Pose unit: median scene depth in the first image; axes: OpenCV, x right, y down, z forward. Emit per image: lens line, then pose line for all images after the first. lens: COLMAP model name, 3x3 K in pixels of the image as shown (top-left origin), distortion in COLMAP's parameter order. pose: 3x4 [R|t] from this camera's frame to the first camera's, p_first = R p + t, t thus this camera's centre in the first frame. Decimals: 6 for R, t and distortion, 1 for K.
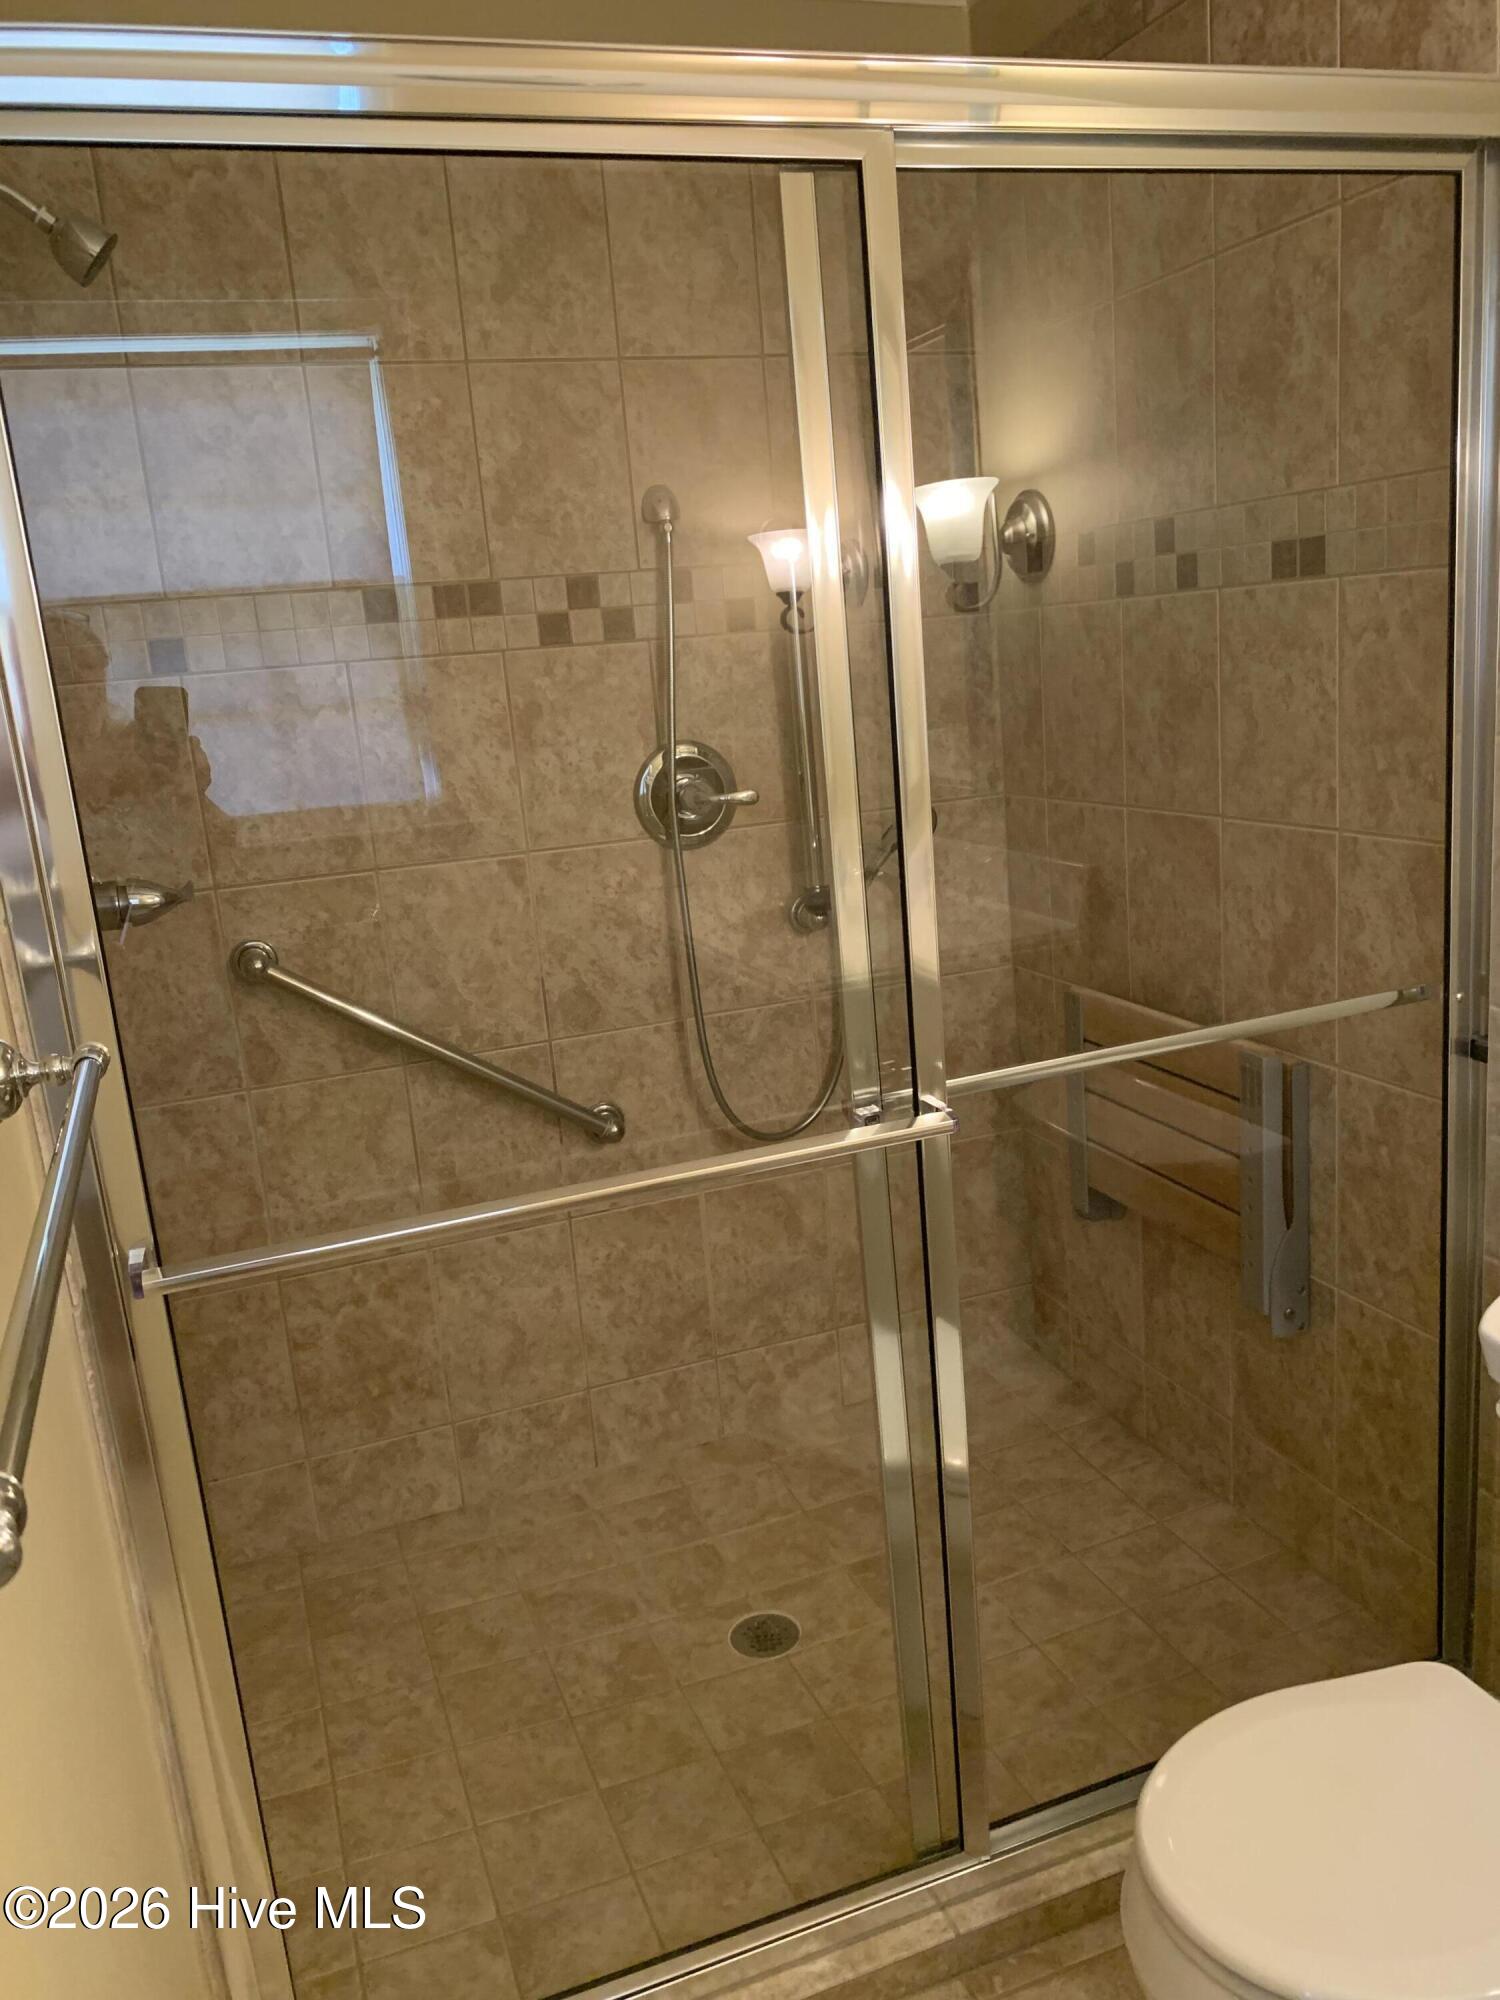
lens RADIAL K [[1535.9, 0, 765.0], [0, 1535.9, 1013.9], [0, 0, 1]] dist [0.031174, -0.039753]
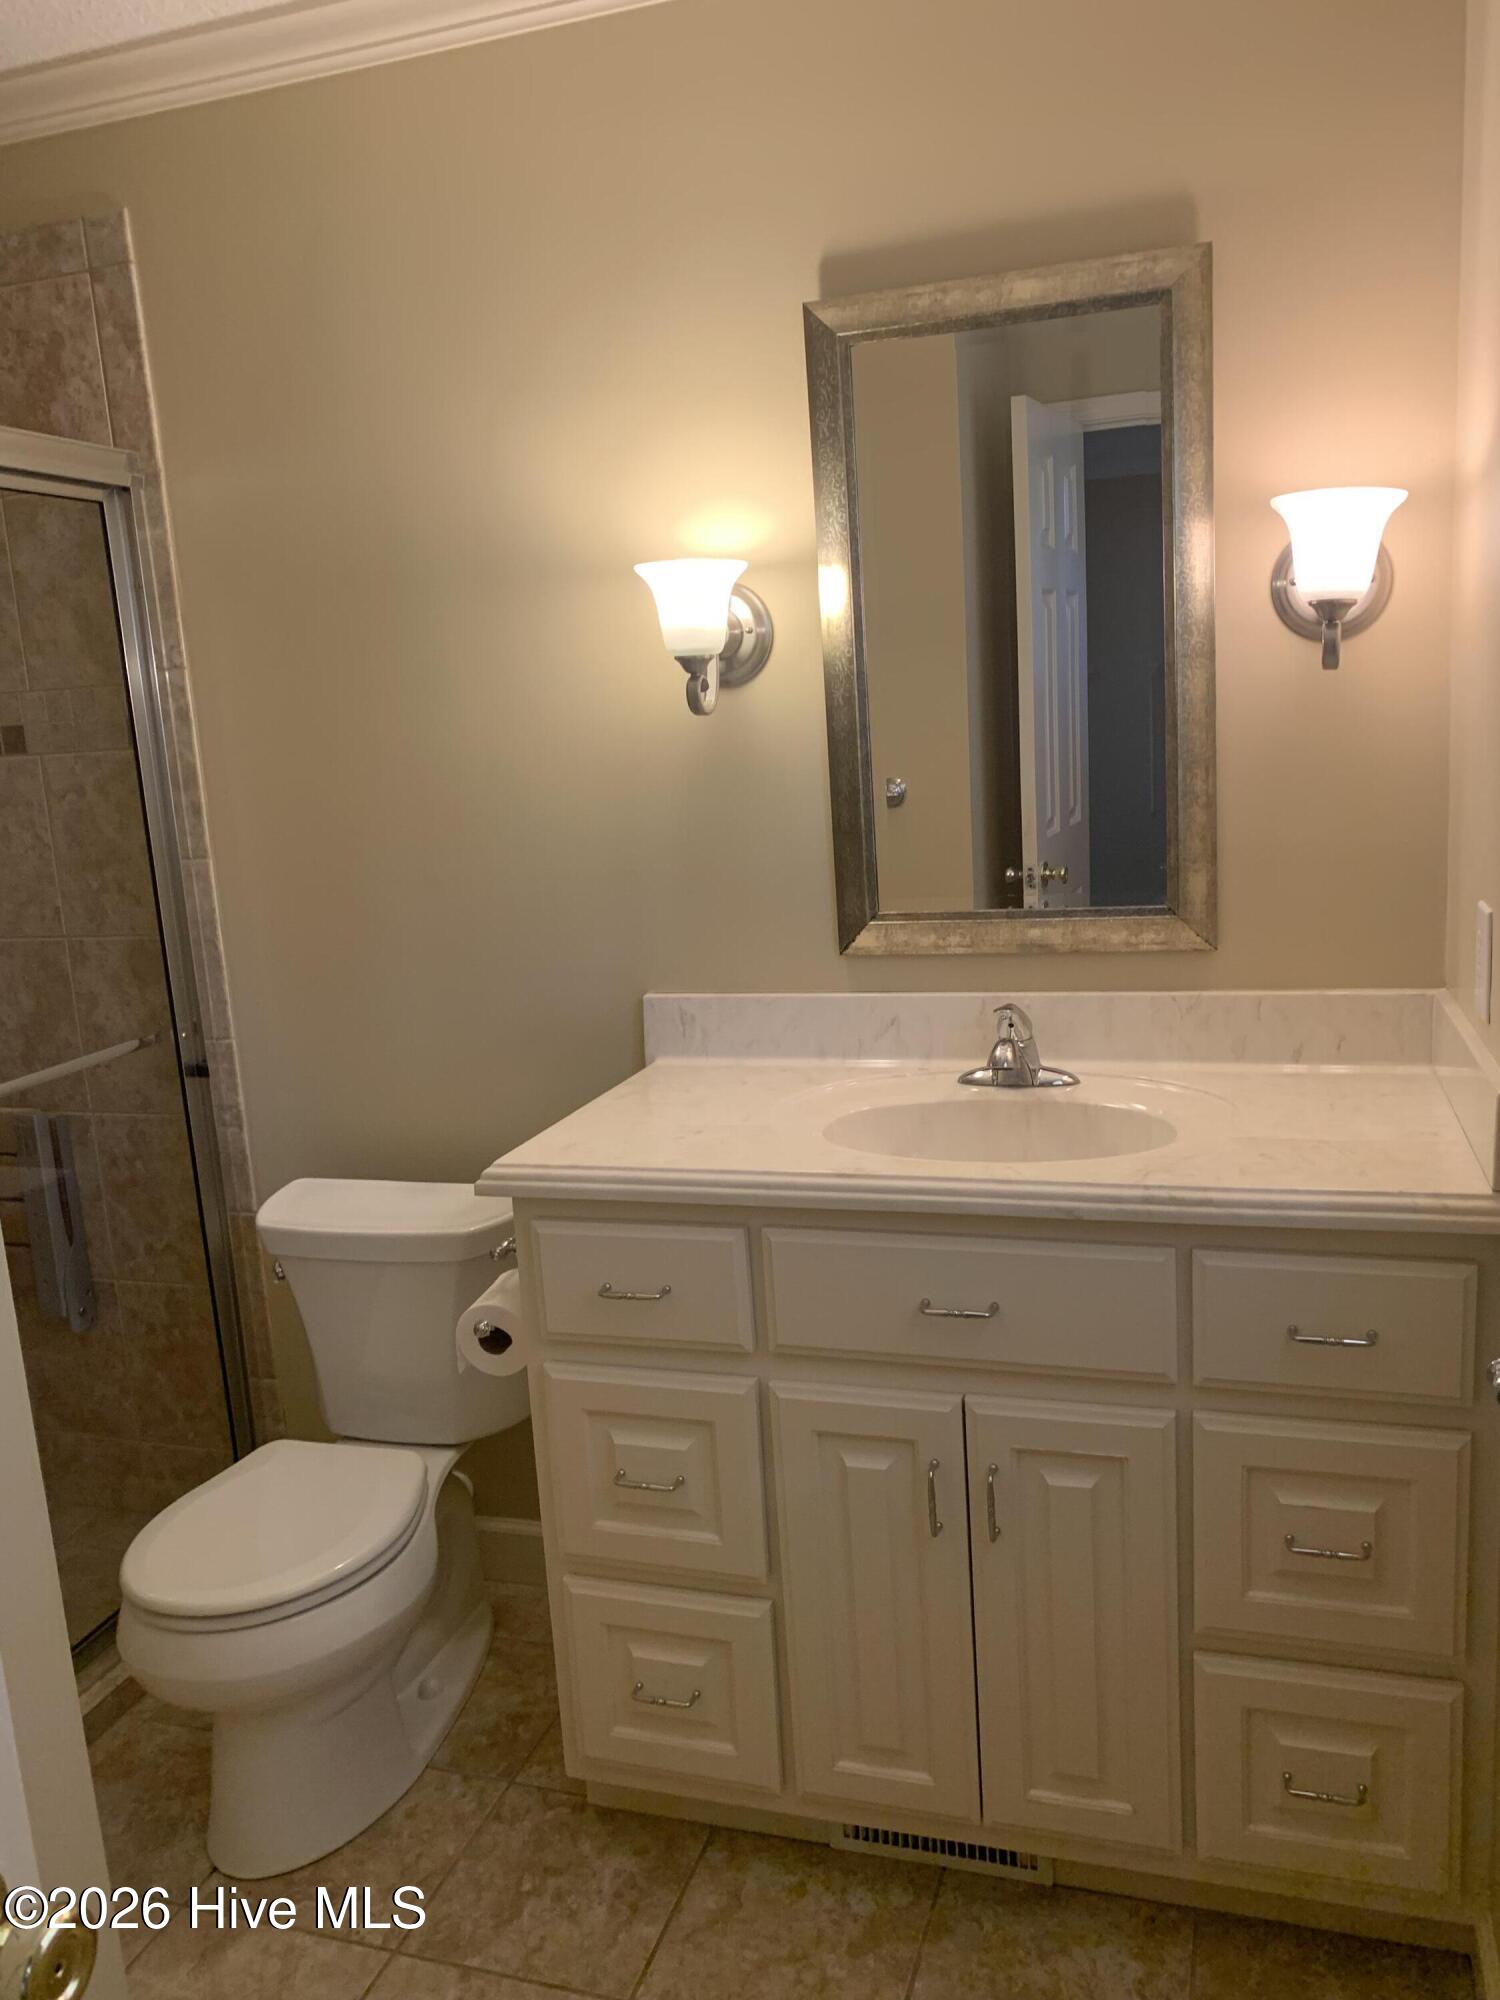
lens RADIAL K [[1535.9, 0, 756.3], [0, 1535.9, 998.0], [0, 0, 1]] dist [0.031174, -0.039753]
pose [[0.623098, -0.097654, 0.776024, -0.306796], [0.192799, 0.980736, -0.031390, 0.093090], [-0.758009, 0.169176, 0.629922, -0.305780]]
